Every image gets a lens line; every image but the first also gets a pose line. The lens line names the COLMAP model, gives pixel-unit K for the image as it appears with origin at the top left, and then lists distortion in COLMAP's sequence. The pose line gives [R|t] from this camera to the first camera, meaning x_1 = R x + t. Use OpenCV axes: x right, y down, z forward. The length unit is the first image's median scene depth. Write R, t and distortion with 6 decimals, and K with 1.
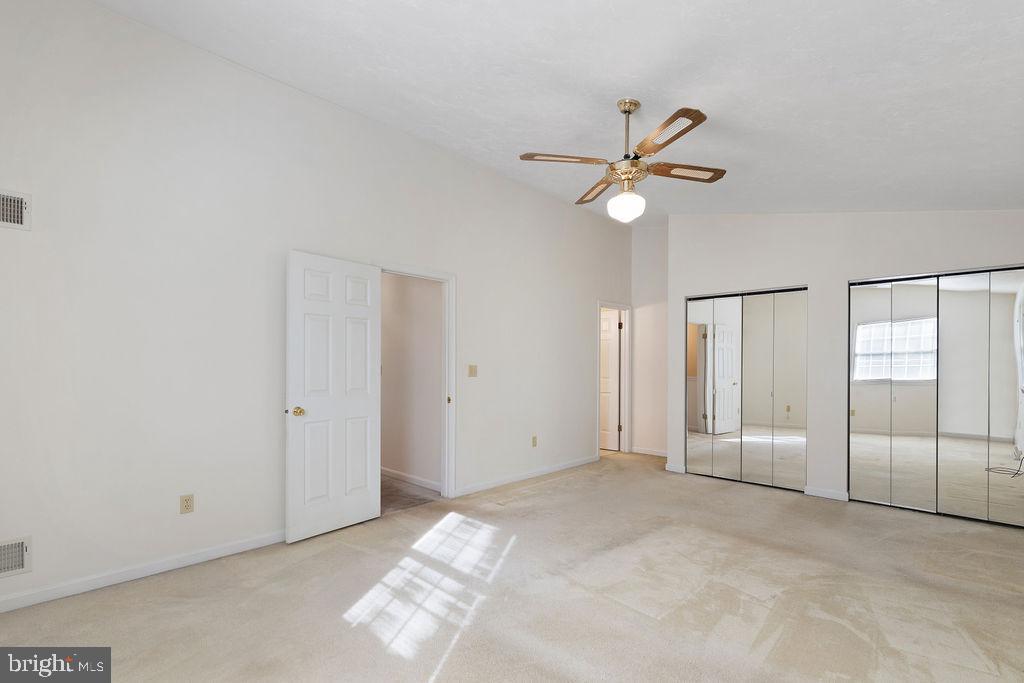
lens RADIAL K [[456.8, 0, 509.5], [0, 456.8, 369.8], [0, 0, 1]] dist [0.001565, 0.000165]
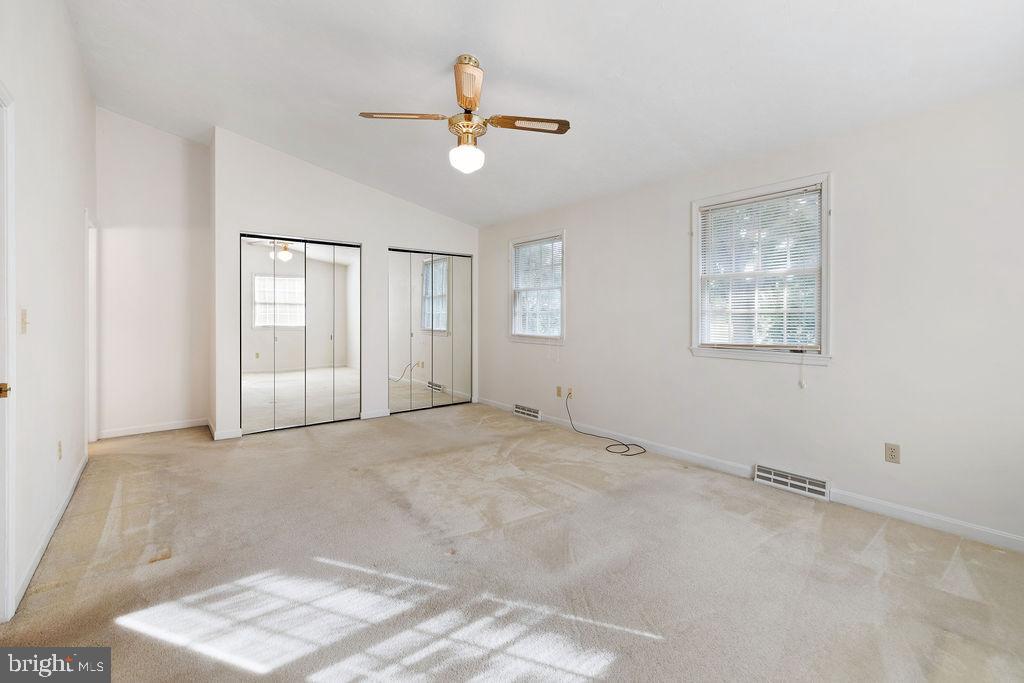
lens RADIAL K [[444.9, 0, 514.2], [0, 444.9, 319.5], [0, 0, 1]] dist [0.000274, 0.000077]
pose [[0.116605, -0.001058, 0.993178, -0.752994], [0.002173, 0.999997, 0.000810, 0.017389], [-0.993176, 0.002064, 0.116607, 0.789077]]
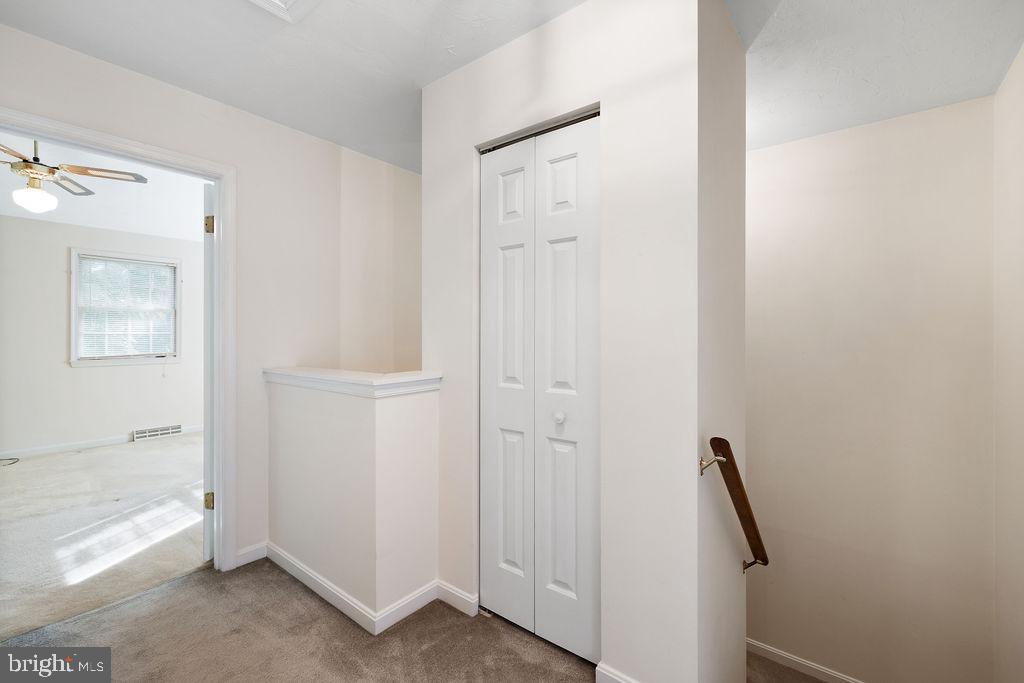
lens RADIAL K [[439.8, 0, 515.0], [0, 439.8, 336.8], [0, 0, 1]] dist [0.001450, 0.000282]
pose [[-0.993921, 0.002565, -0.110064, -0.882420], [0.002081, 0.999988, 0.004509, 0.007663], [0.110074, 0.004253, -0.993914, 2.320404]]
